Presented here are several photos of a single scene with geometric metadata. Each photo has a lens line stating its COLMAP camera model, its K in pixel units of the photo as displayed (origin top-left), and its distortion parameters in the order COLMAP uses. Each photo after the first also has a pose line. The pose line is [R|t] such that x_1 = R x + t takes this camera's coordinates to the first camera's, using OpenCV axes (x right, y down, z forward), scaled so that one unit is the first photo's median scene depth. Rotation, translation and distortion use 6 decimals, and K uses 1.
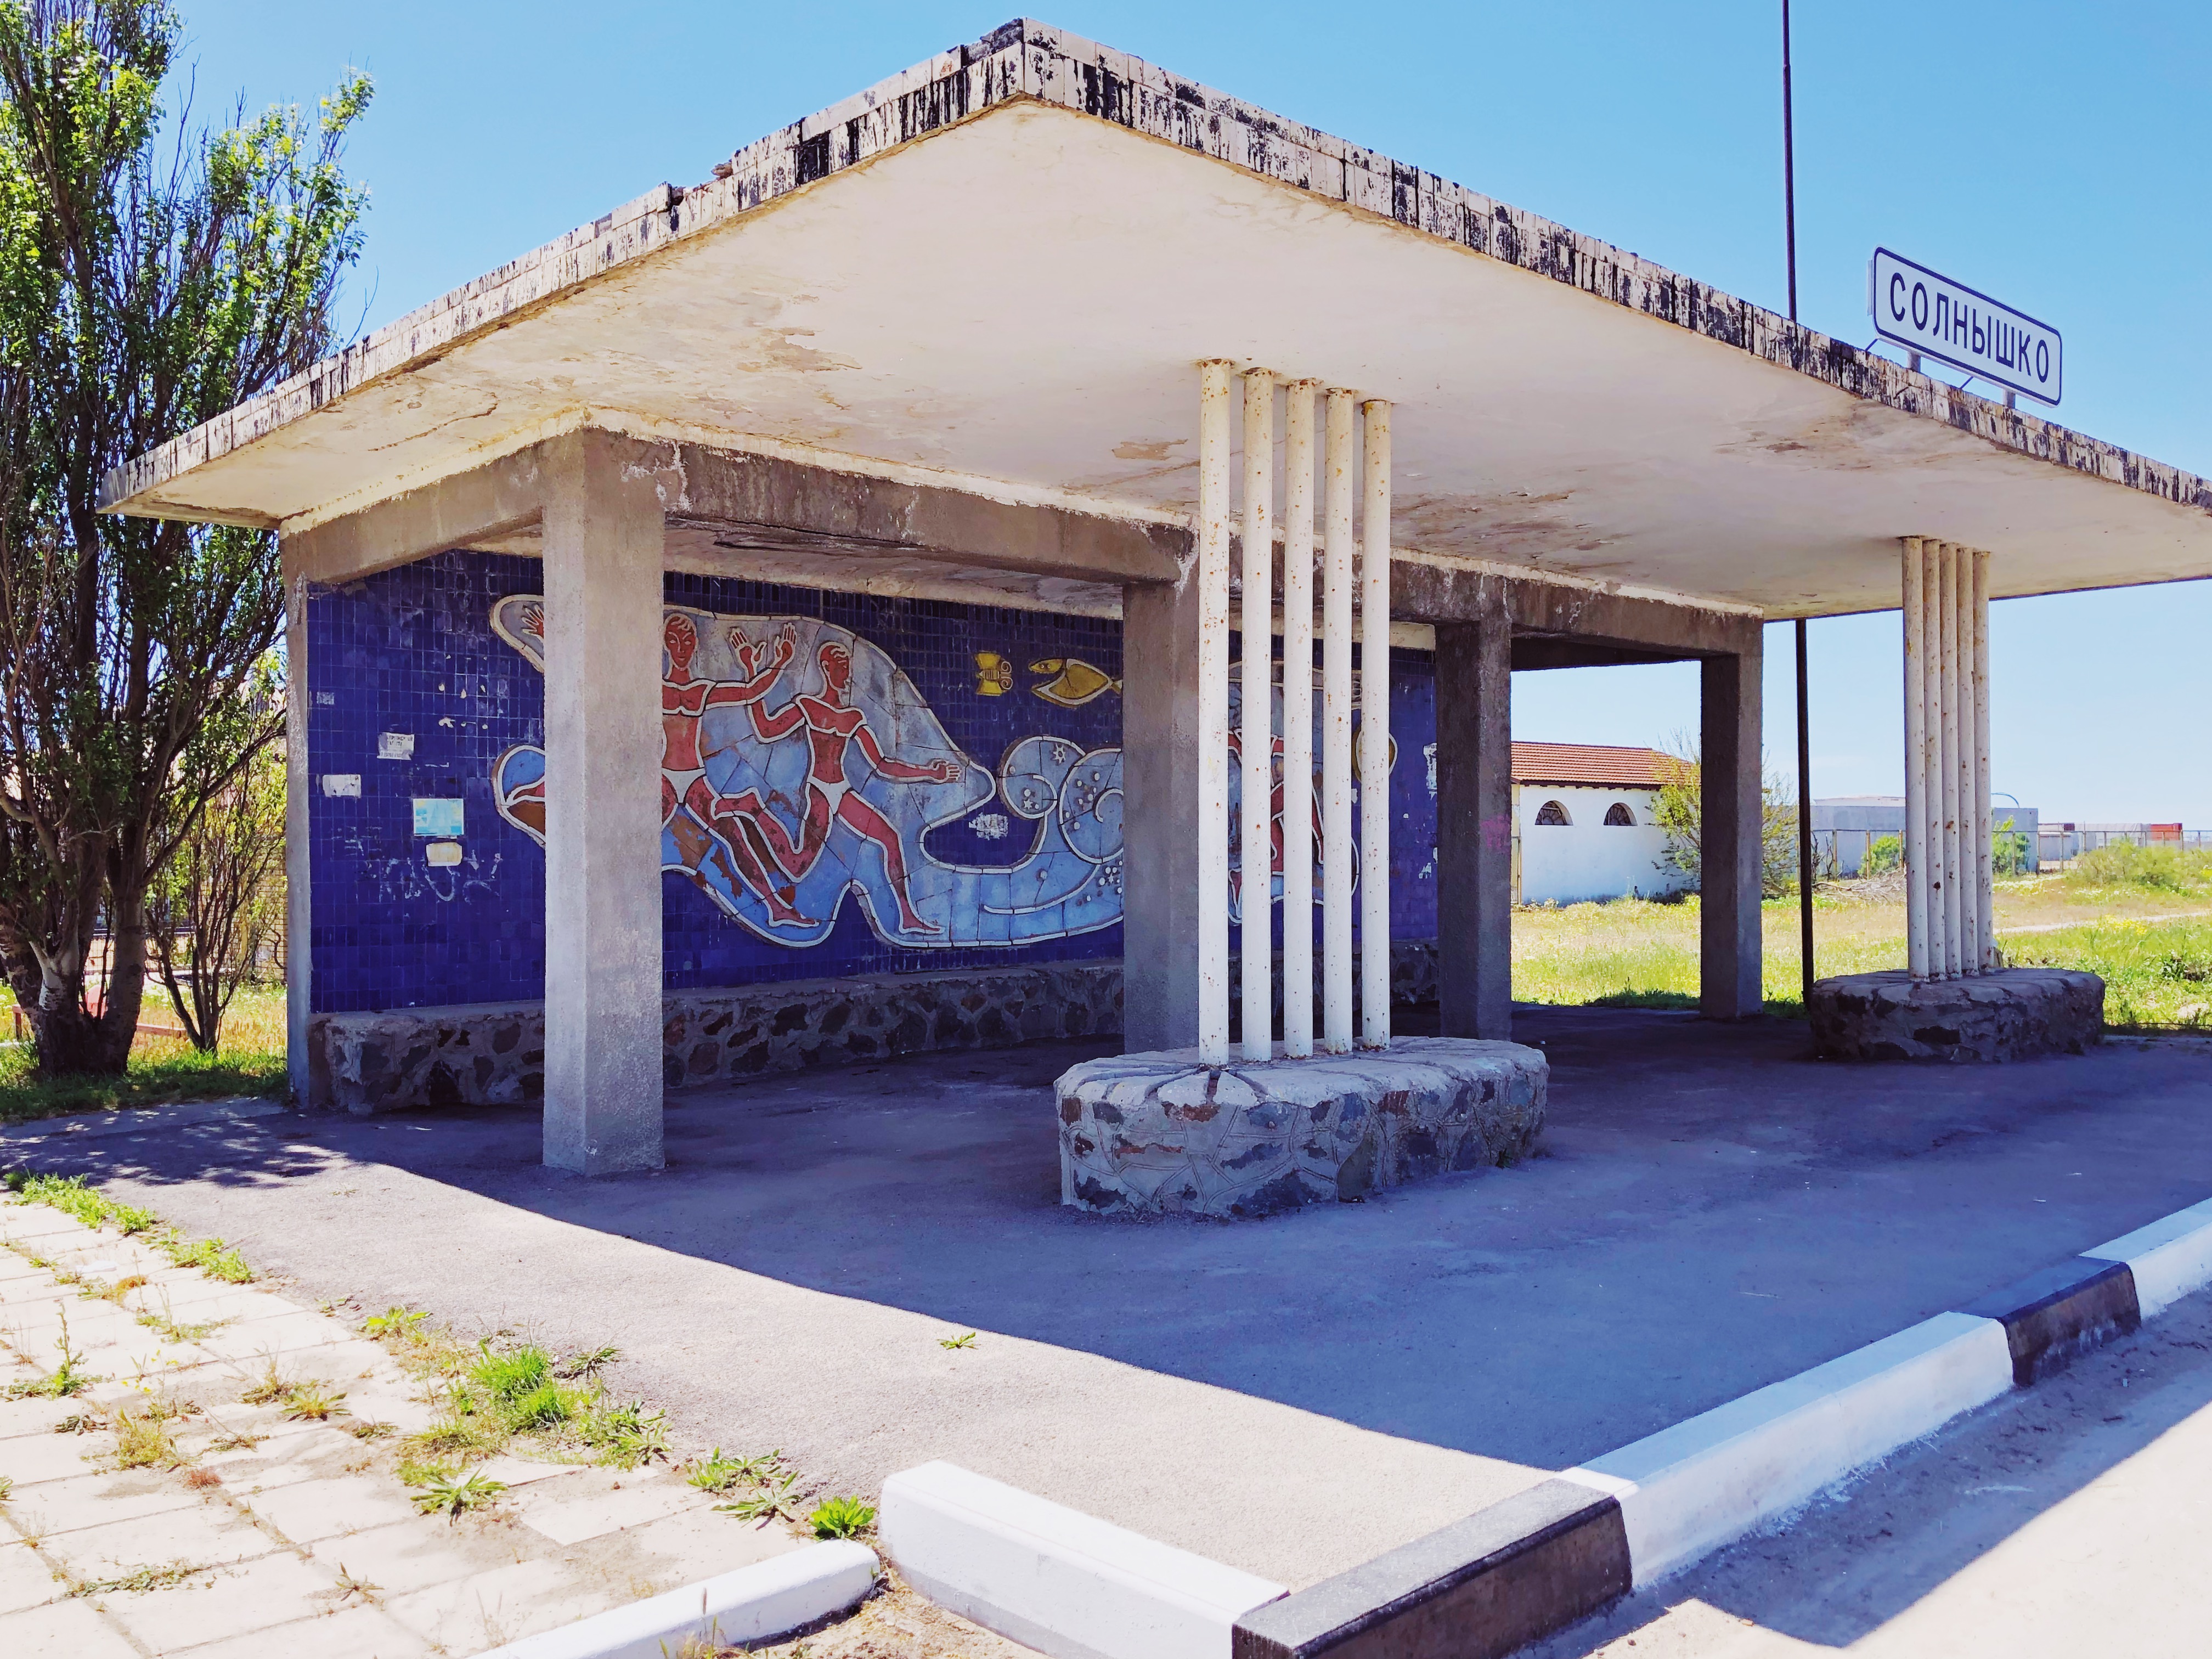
lens RADIAL K [[1925.1, 0, 1111.7], [0, 1925.1, 835.2], [0, 0, 1]] dist [0.039562, -0.043929]
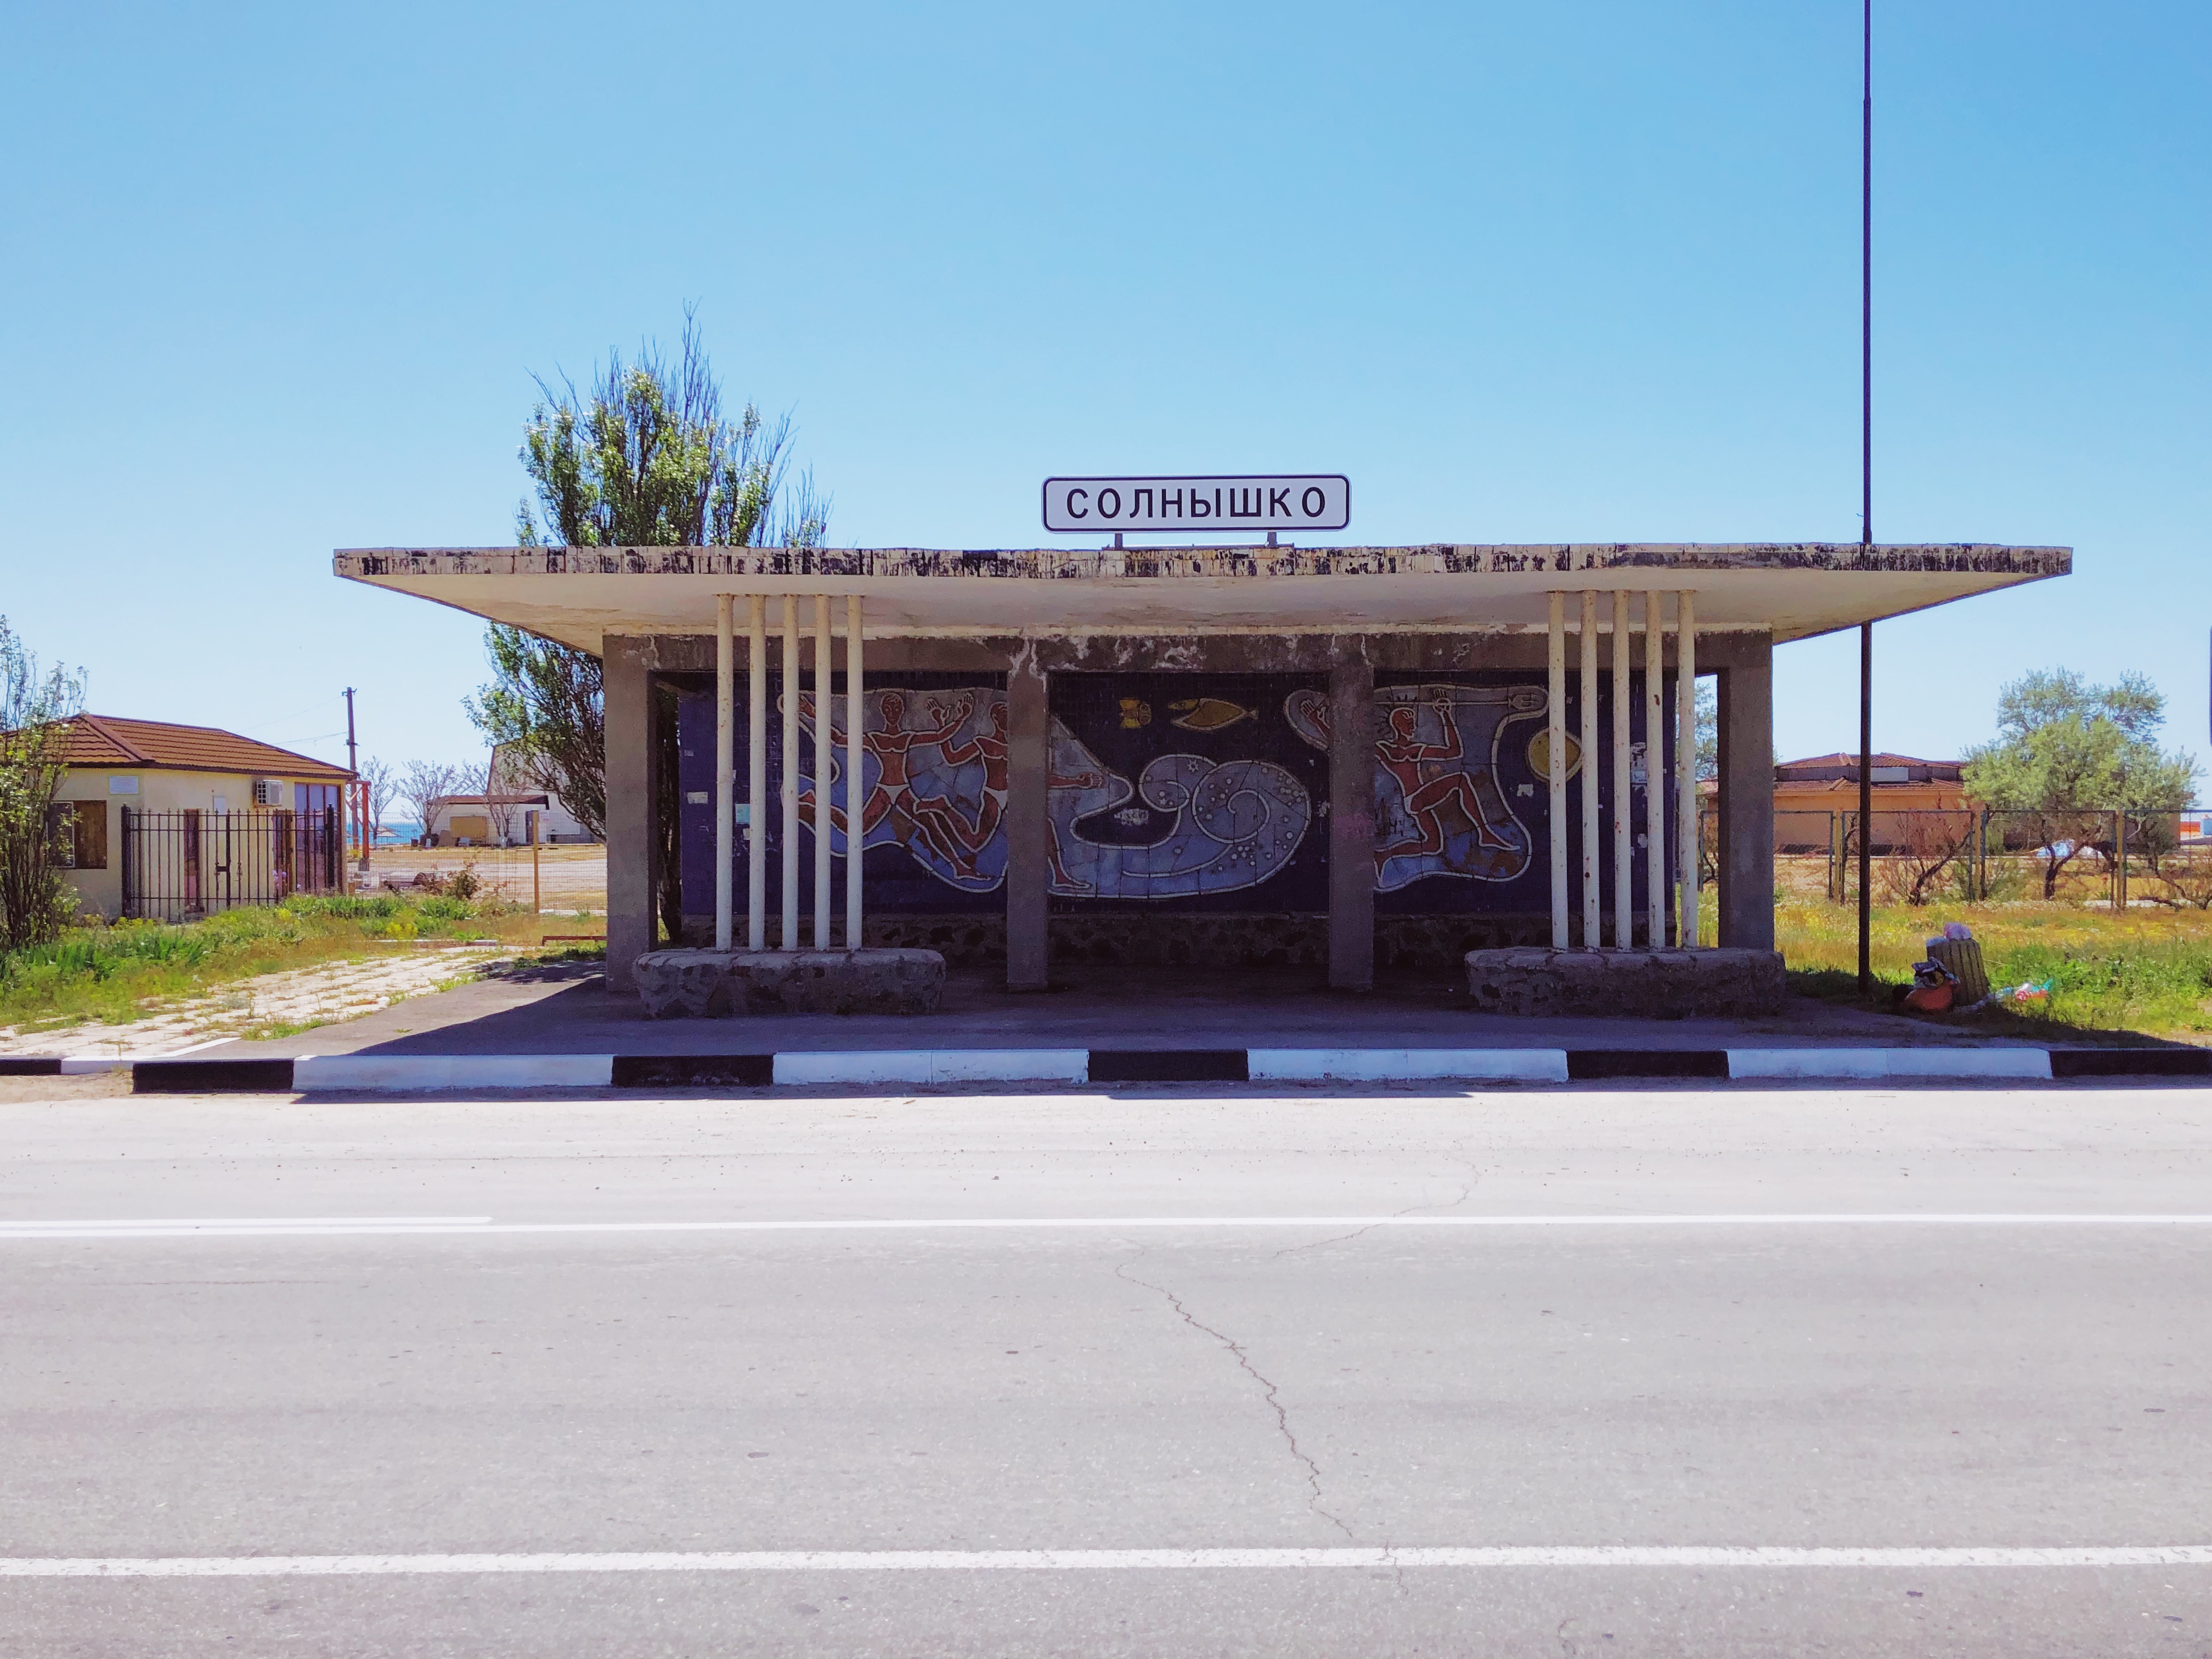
lens RADIAL K [[1925.1, 0, 1047.7], [0, 1925.1, 800.4], [0, 0, 1]] dist [0.039562, -0.043929]
pose [[0.705104, 0.003109, -0.709097, 1.083839], [0.000588, 0.999987, 0.004970, -0.028443], [0.709104, -0.003921, 0.705093, -0.102587]]
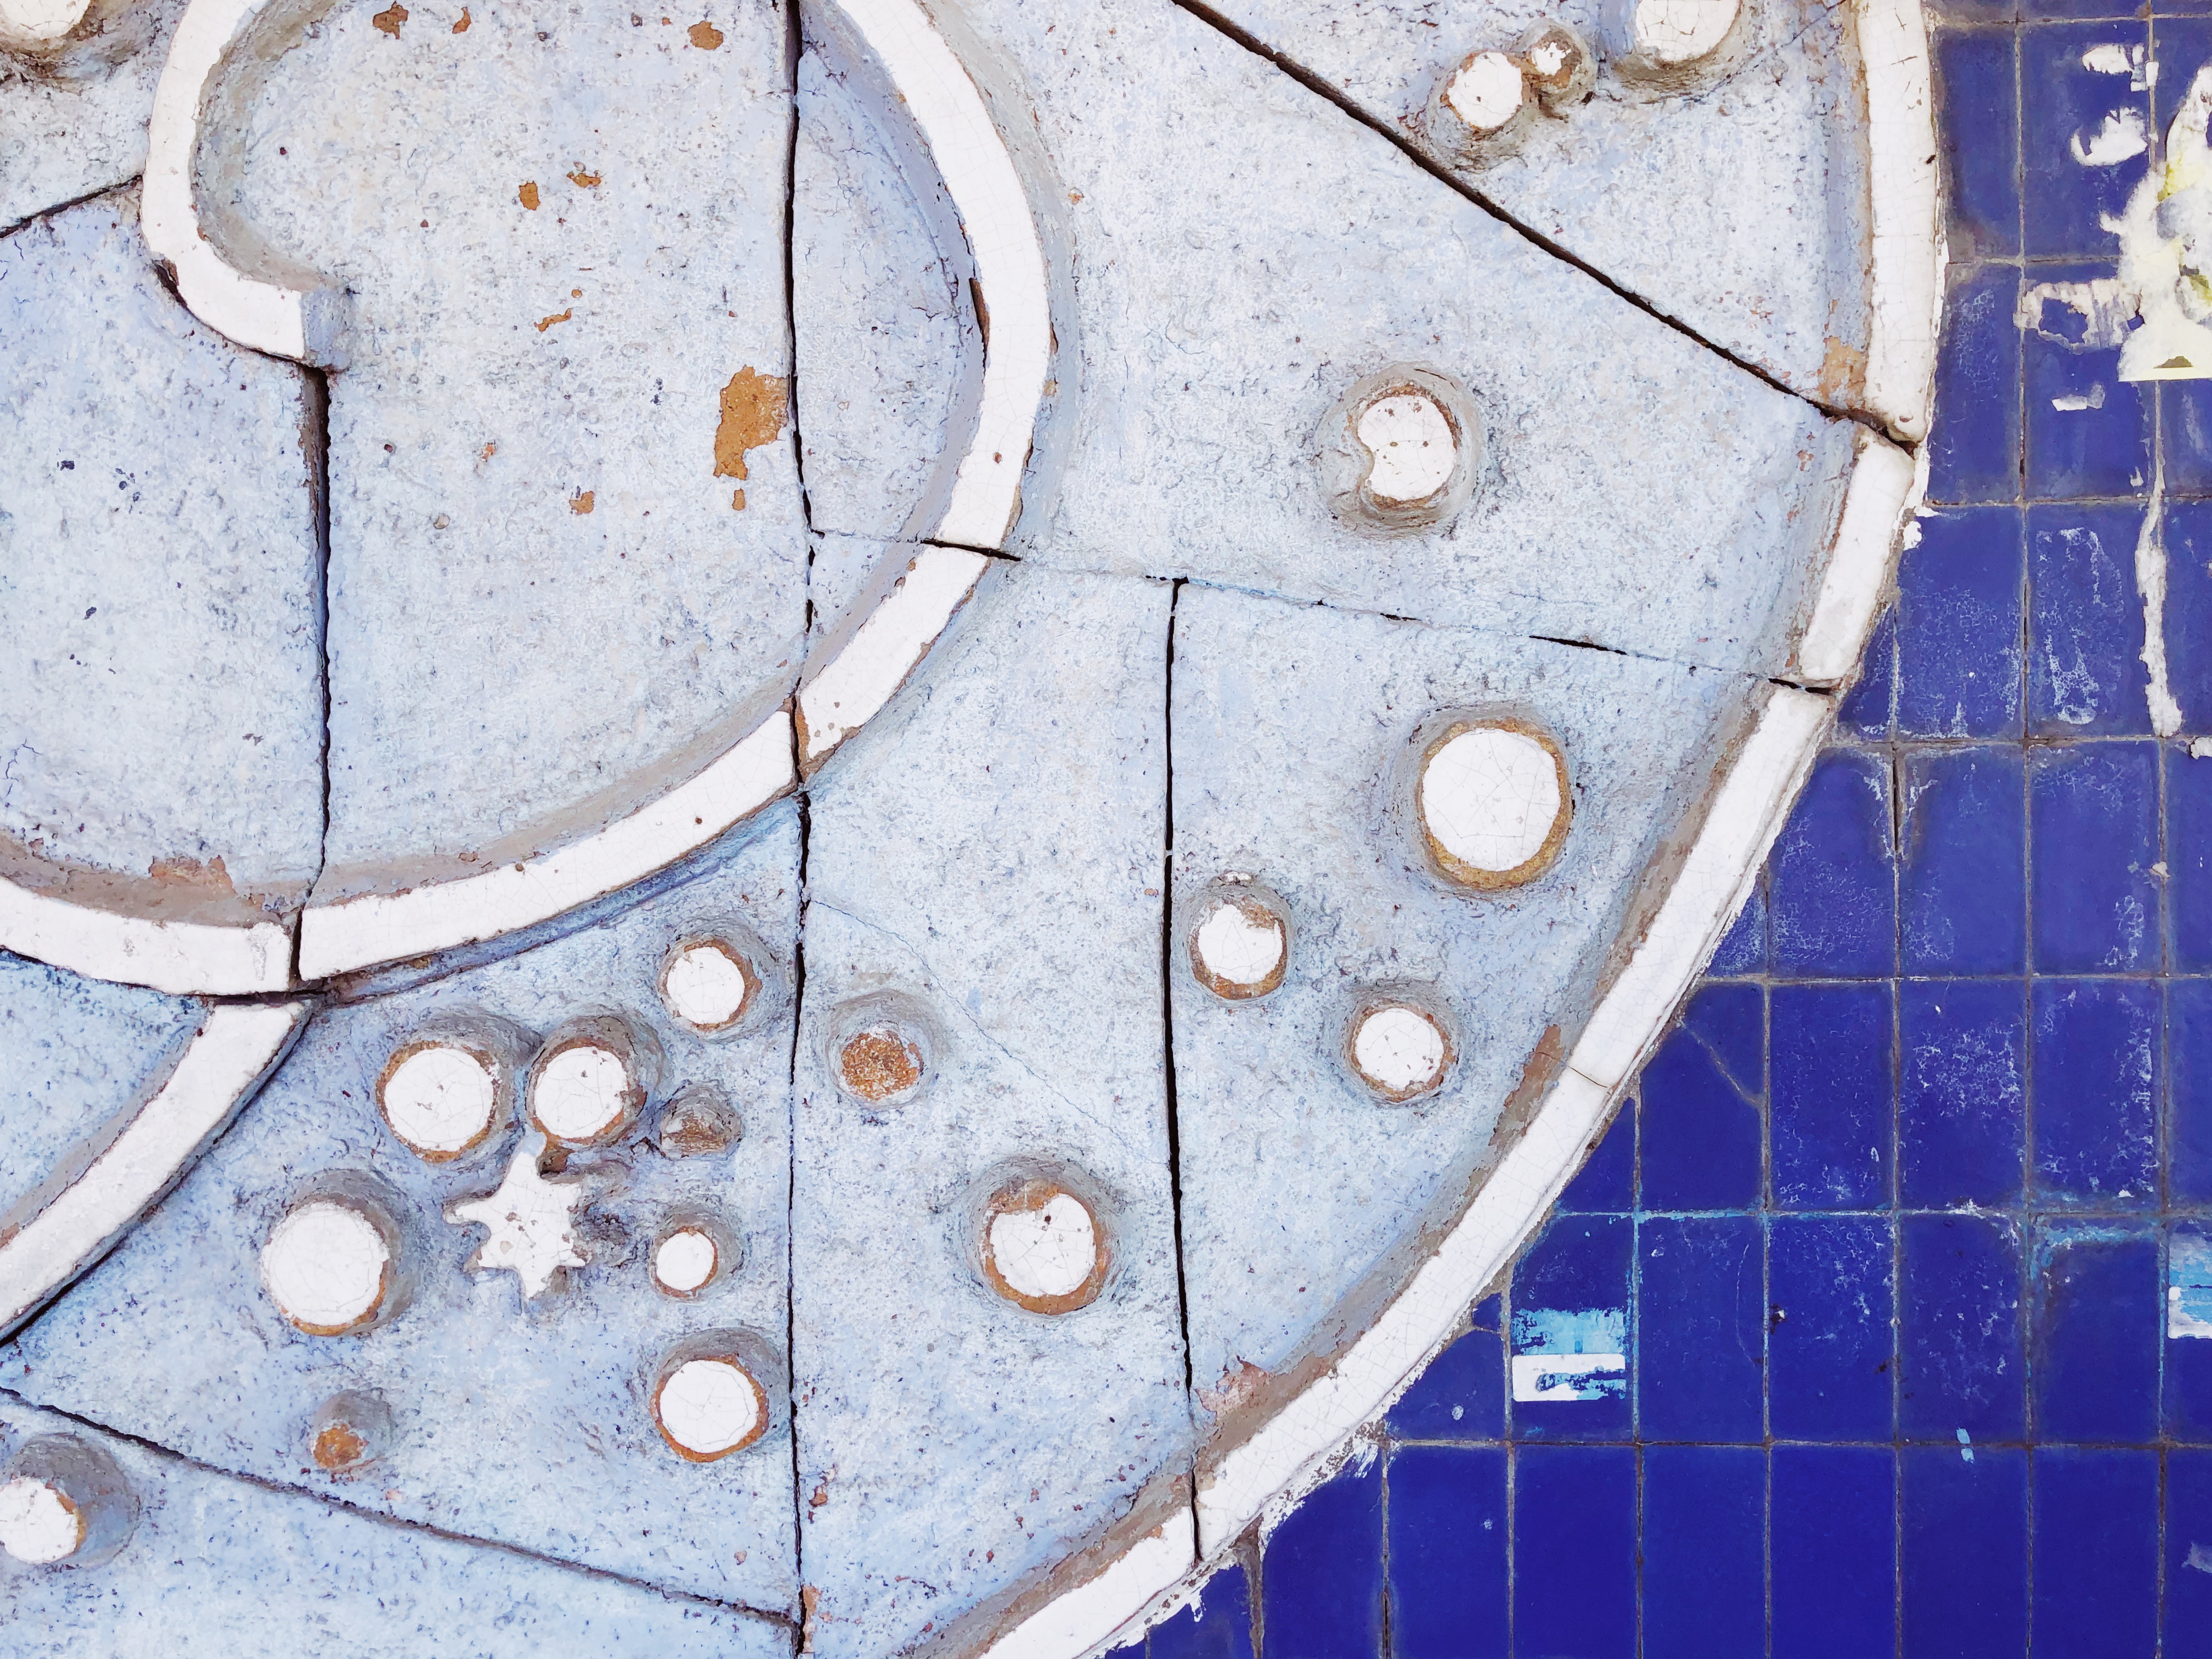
lens RADIAL K [[1925.1, 0, 1127.2], [0, 1925.1, 793.2], [0, 0, 1]] dist [0.039562, -0.043929]
pose [[0.678398, 0.003438, -0.734687, 0.075654], [0.021722, 0.999458, 0.024735, 0.008773], [0.734374, -0.032740, 0.677955, 1.184512]]
